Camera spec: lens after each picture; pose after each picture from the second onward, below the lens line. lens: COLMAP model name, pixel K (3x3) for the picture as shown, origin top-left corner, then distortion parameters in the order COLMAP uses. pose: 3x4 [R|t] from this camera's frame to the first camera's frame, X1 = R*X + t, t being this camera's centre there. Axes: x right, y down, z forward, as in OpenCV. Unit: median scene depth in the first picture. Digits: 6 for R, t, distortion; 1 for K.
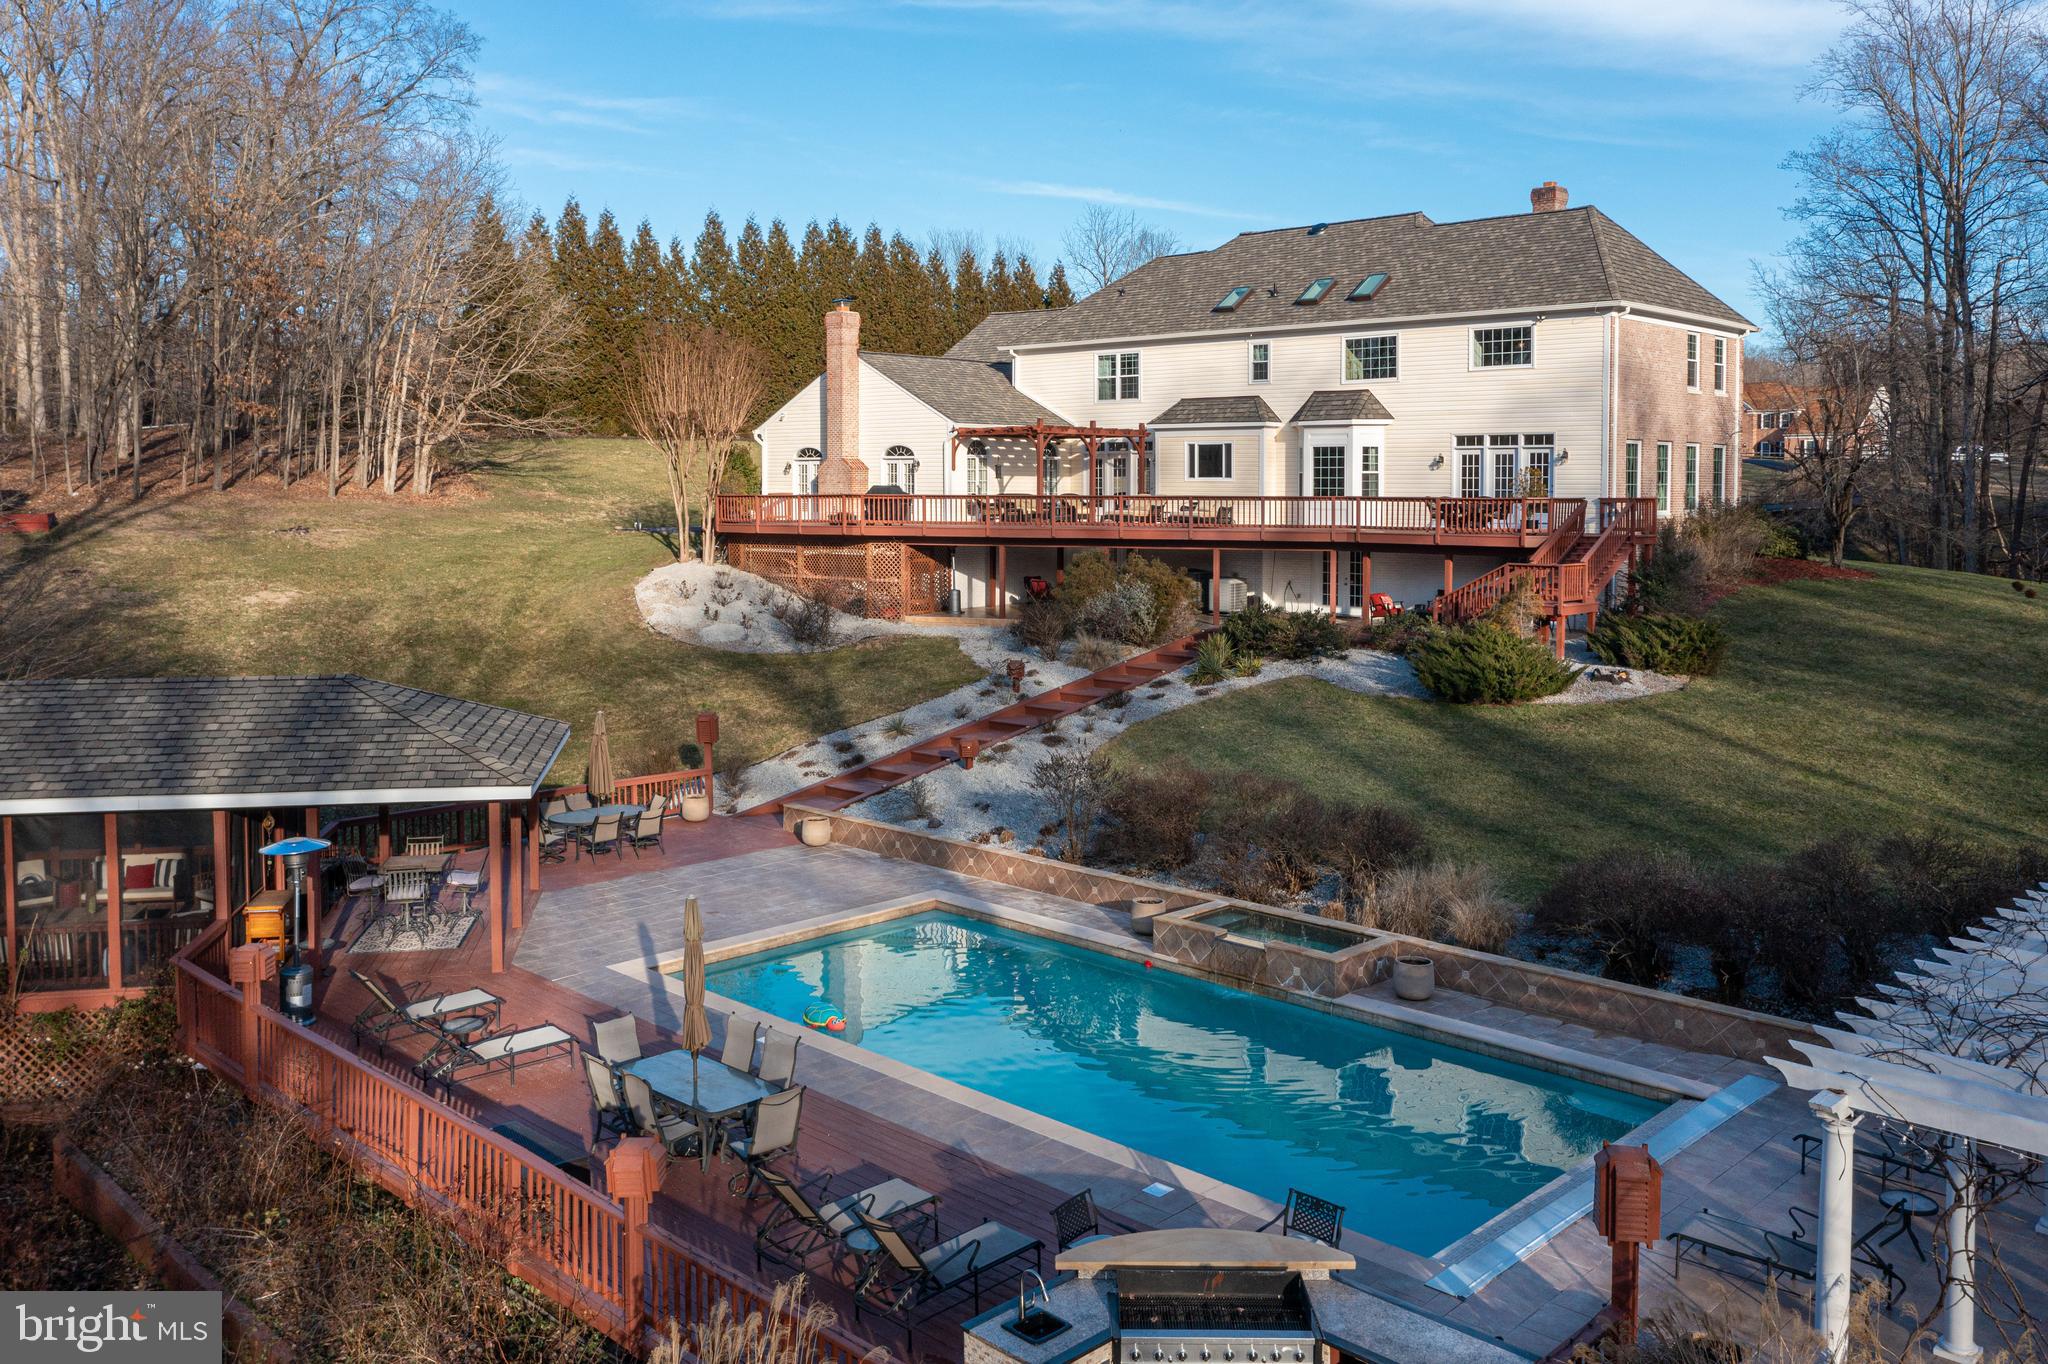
lens RADIAL K [[1628.8, 0, 1043.9], [0, 1628.8, 526.5], [0, 0, 1]] dist [-0.020357, 0.060904]
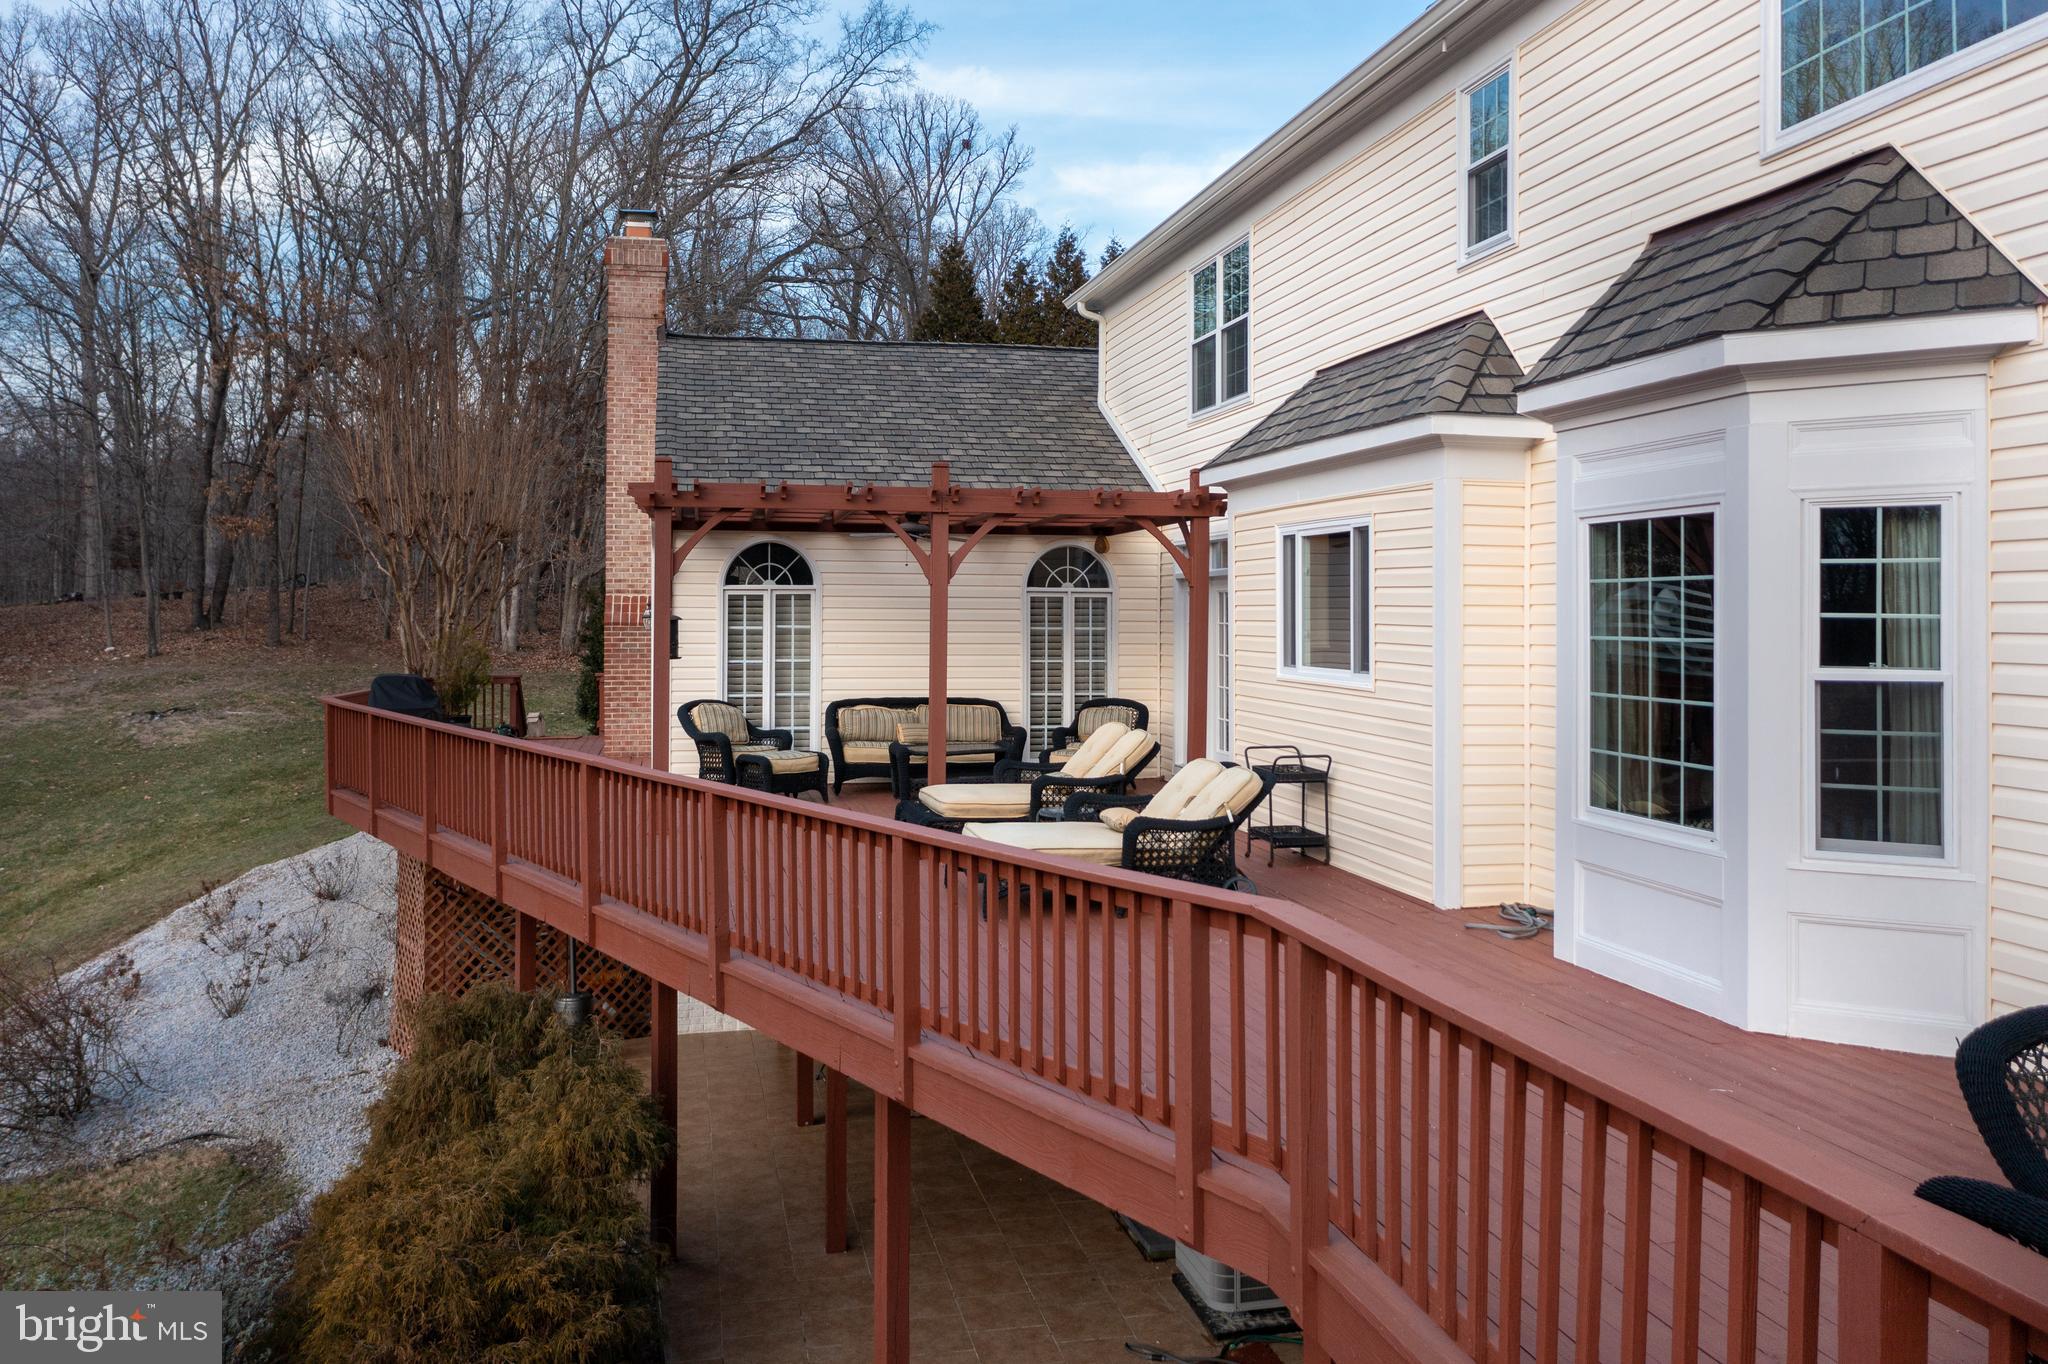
lens RADIAL K [[1628.8, 0, 1046.8], [0, 1628.8, 578.1], [0, 0, 1]] dist [-0.020357, 0.060904]
pose [[0.811894, -0.008424, -0.583745, 0.220253], [-0.022067, 0.998739, -0.045104, -0.033132], [0.583388, 0.049501, 0.810683, 0.811017]]
